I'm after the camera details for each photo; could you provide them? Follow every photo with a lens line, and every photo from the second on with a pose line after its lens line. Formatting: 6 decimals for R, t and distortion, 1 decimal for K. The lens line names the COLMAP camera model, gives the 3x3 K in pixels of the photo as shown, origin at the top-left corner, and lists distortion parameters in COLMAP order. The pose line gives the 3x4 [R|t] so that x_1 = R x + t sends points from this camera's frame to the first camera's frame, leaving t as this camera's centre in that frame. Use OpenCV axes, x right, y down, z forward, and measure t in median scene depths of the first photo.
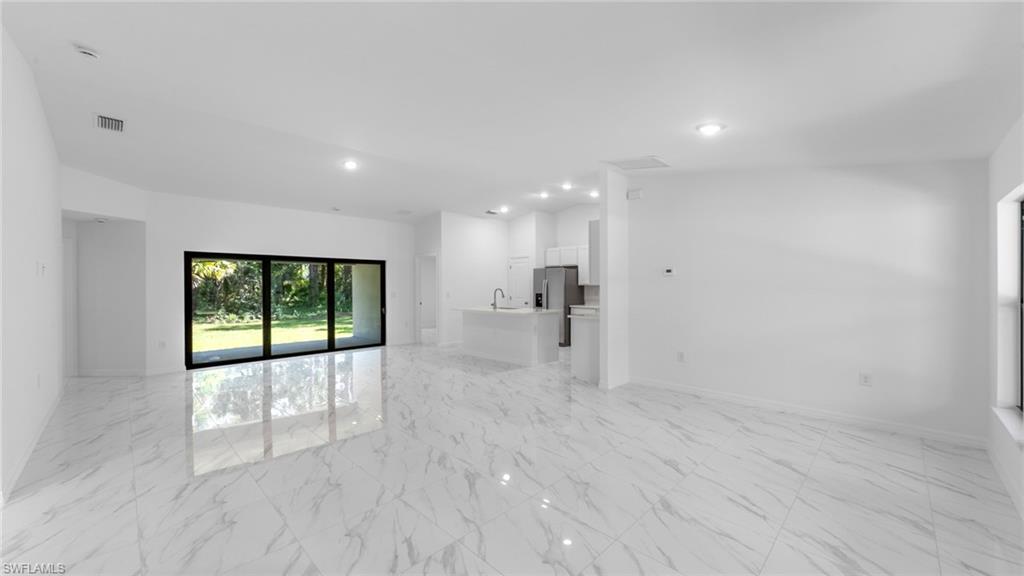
lens RADIAL K [[387.5, 0, 508.0], [0, 387.5, 288.8], [0, 0, 1]] dist [0.002307, -0.000669]
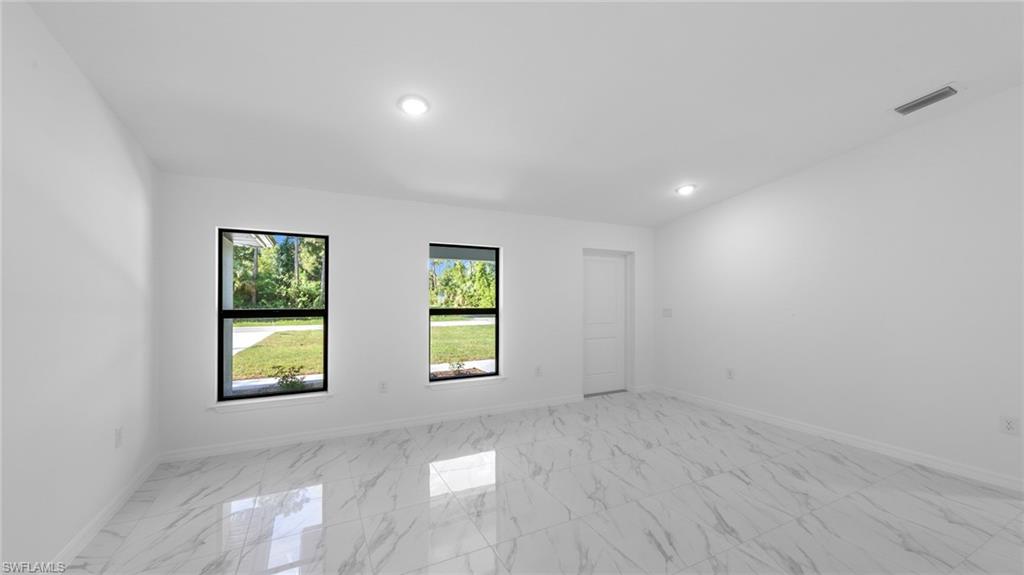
lens RADIAL K [[387.5, 0, 510.3], [0, 387.5, 294.3], [0, 0, 1]] dist [0.002307, -0.000669]
pose [[-0.951347, 0.002828, 0.308109, 0.028263], [0.002040, 0.999994, -0.002880, -0.004891], [-0.308116, -0.002112, -0.951347, 0.623551]]
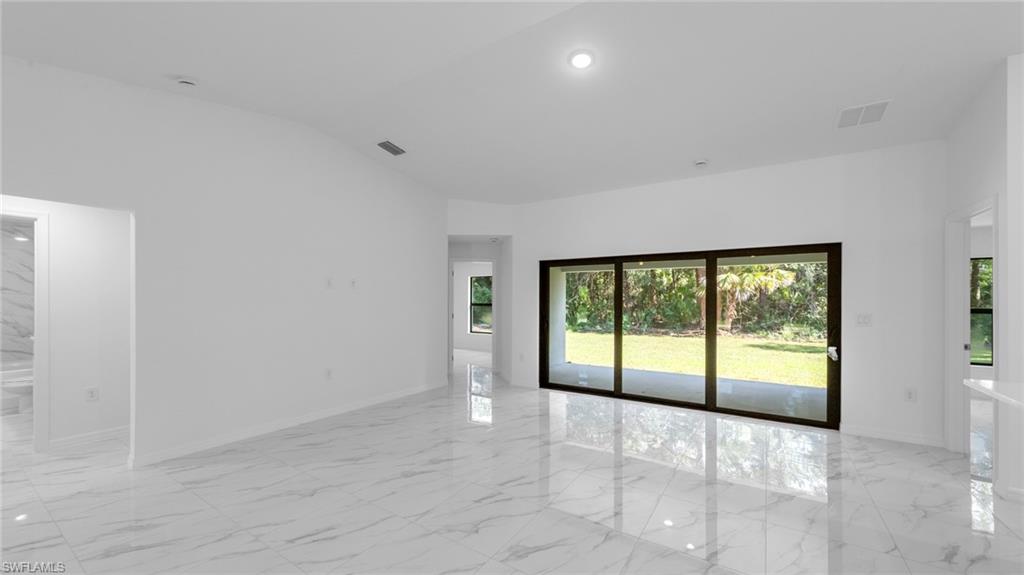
lens RADIAL K [[387.5, 0, 508.0], [0, 387.5, 299.7], [0, 0, 1]] dist [0.002307, -0.000669]
pose [[0.199024, 0.006464, -0.979973, 0.052441], [-0.010580, 0.999934, 0.004447, -0.004210], [0.979937, 0.009483, 0.199080, 0.552247]]
